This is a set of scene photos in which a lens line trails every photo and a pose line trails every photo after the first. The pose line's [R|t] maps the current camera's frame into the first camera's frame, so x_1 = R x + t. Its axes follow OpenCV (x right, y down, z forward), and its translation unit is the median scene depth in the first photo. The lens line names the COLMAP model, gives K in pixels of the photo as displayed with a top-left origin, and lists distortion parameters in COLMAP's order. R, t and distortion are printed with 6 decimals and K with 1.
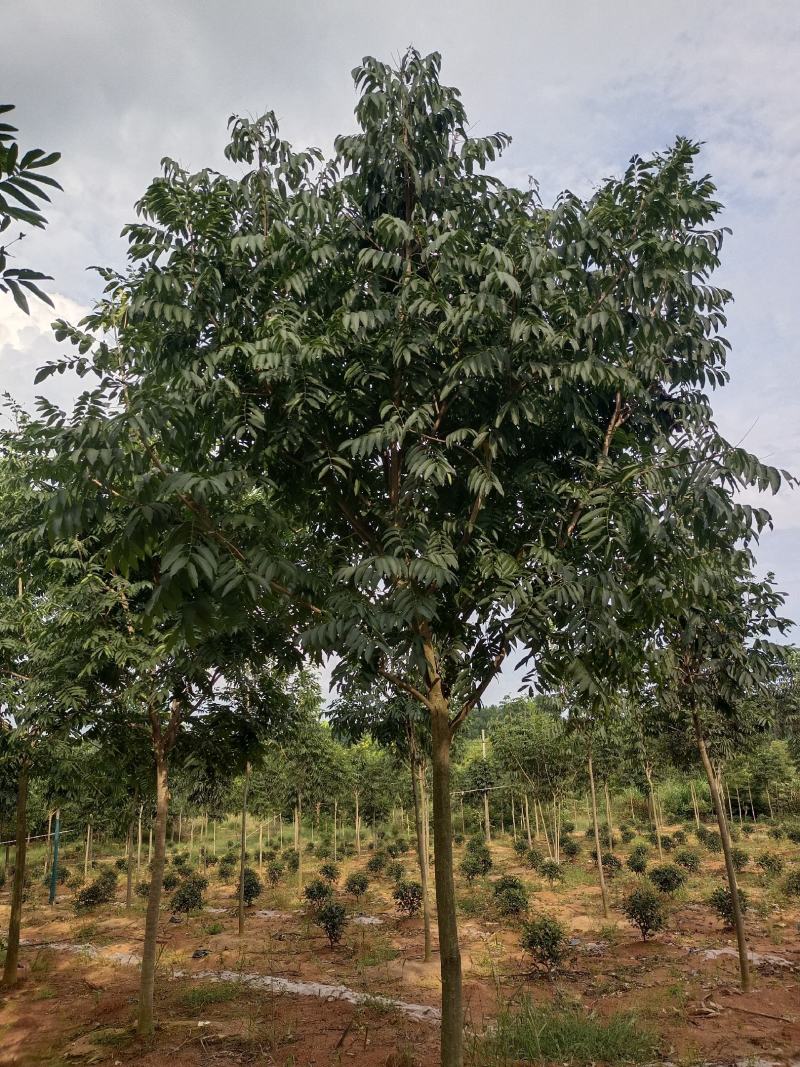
lens RADIAL K [[761.3, 0, 400.0], [0, 761.3, 533.5], [0, 0, 1]] dist [0.001827, -0.007574]
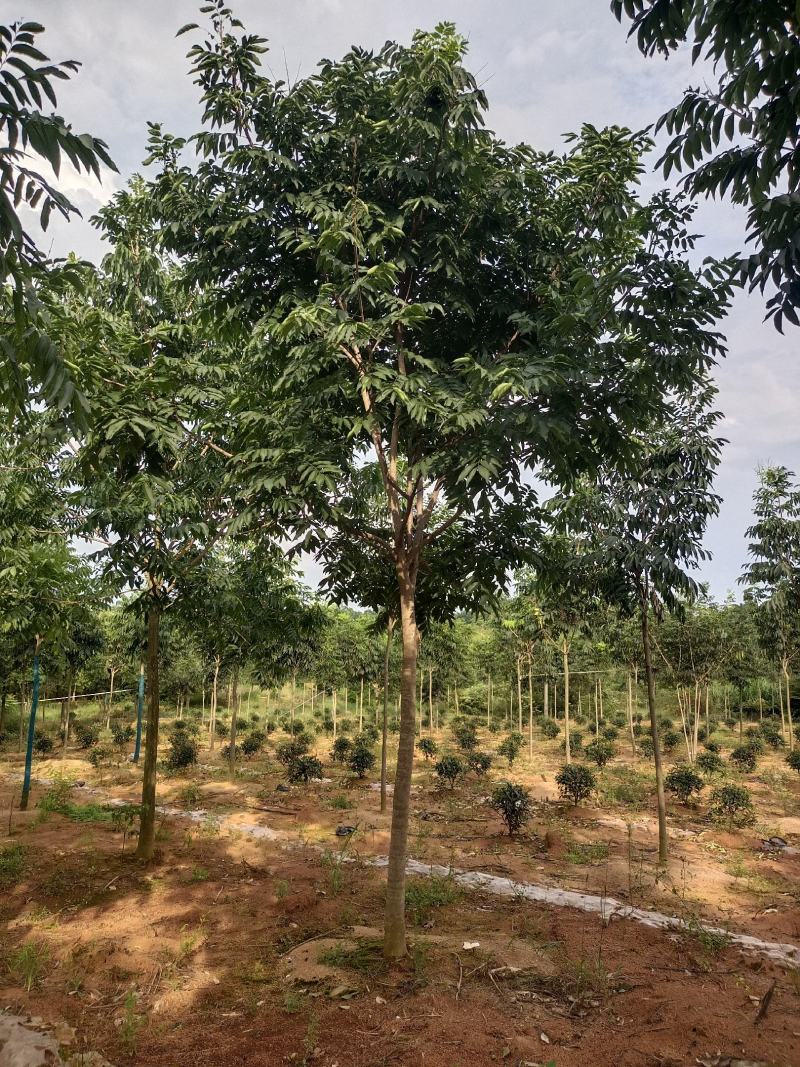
lens RADIAL K [[761.3, 0, 400.0], [0, 761.3, 533.5], [0, 0, 1]] dist [0.001827, -0.007574]
pose [[0.998205, 0.052843, -0.028193, -0.215003], [-0.048277, 0.988482, 0.143432, 0.107569], [0.035448, -0.141813, 0.989259, 0.228247]]
